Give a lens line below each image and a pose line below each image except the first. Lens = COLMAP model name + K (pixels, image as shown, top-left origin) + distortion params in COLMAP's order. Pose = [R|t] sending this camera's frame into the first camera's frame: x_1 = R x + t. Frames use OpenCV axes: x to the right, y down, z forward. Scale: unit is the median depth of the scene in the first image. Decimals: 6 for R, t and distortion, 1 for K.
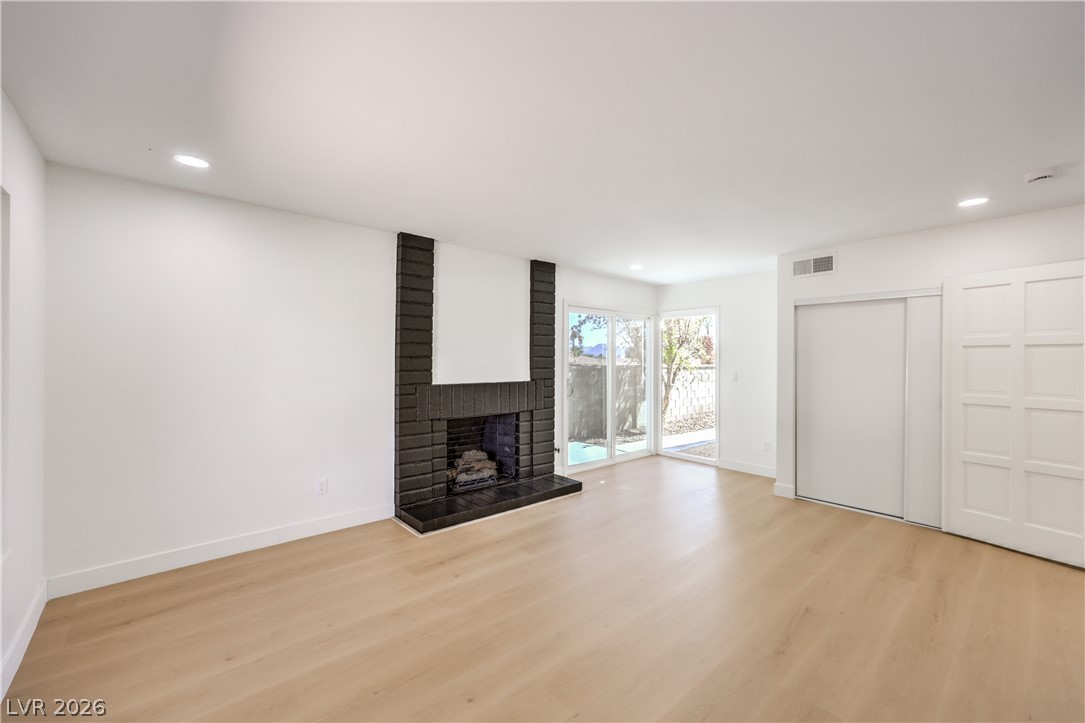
lens RADIAL K [[439.3, 0, 552.0], [0, 439.3, 360.7], [0, 0, 1]] dist [-0.003320, -0.000025]
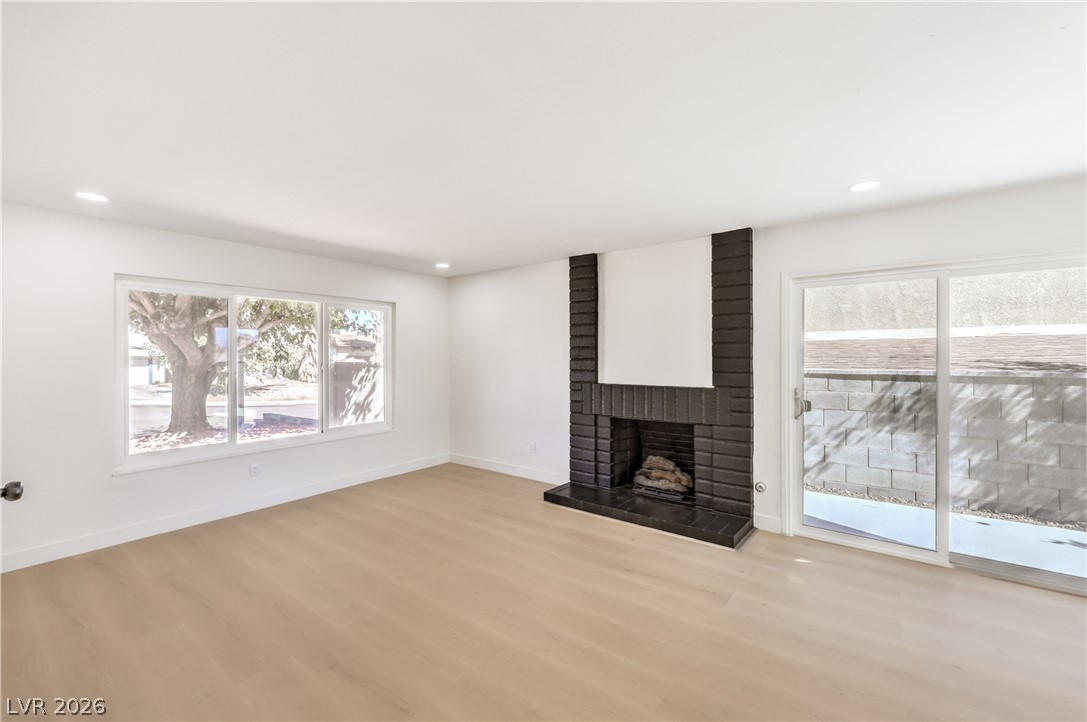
lens RADIAL K [[451.2, 0, 553.6], [0, 451.2, 361.7], [0, 0, 1]] dist [0.000554, 0.000115]
pose [[0.188461, 0.004560, -0.982070, 0.735135], [0.001267, 0.999987, 0.004886, -0.006084], [0.982080, -0.002165, 0.188453, 0.596202]]
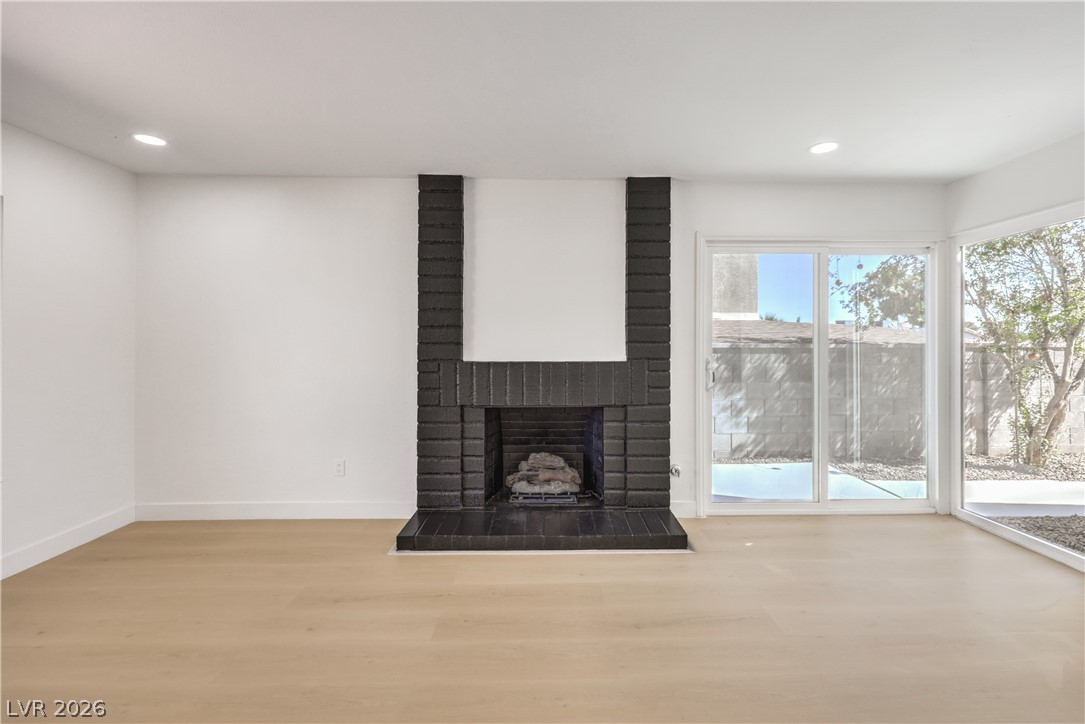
lens RADIAL K [[461.7, 0, 555.1], [0, 461.7, 342.1], [0, 0, 1]] dist [0.000198, 0.000046]
pose [[0.758735, -0.005673, -0.651375, 0.344304], [0.002963, 0.999982, -0.005258, 0.021741], [0.651392, 0.002059, 0.758738, 0.423939]]
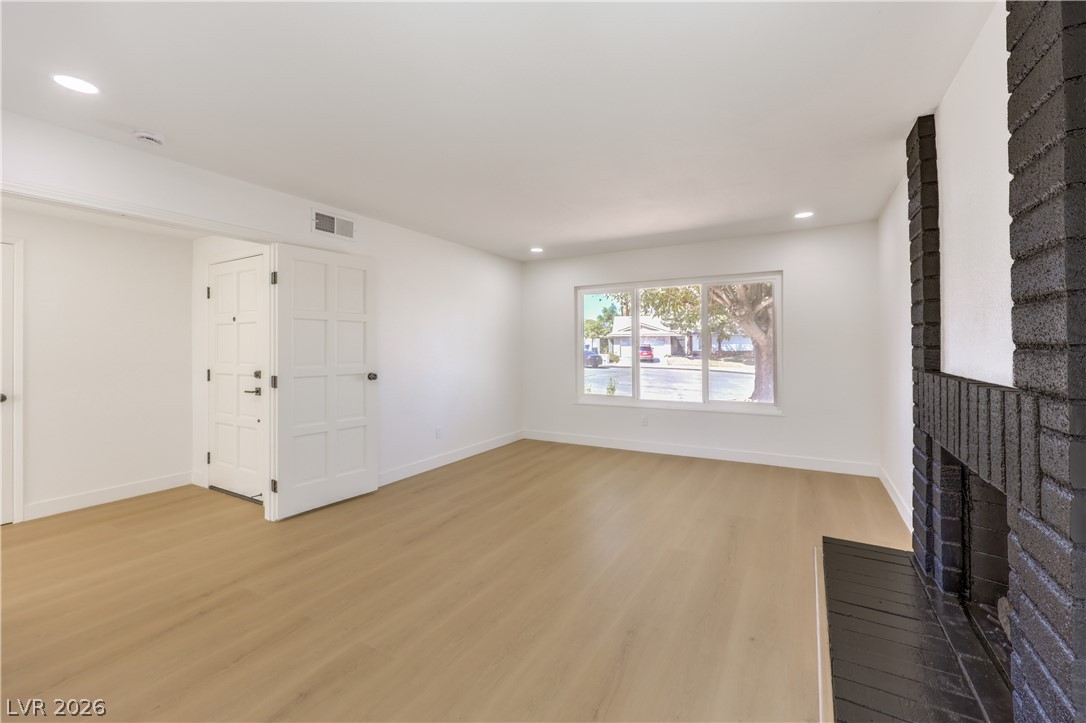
lens RADIAL K [[446.1, 0, 549.7], [0, 446.1, 352.0], [0, 0, 1]] dist [0.000931, 0.000190]
pose [[-0.950539, 0.004174, -0.310578, 0.321213], [-0.000323, 0.999896, 0.014424, 0.017870], [0.310605, 0.013811, -0.950439, 1.223978]]
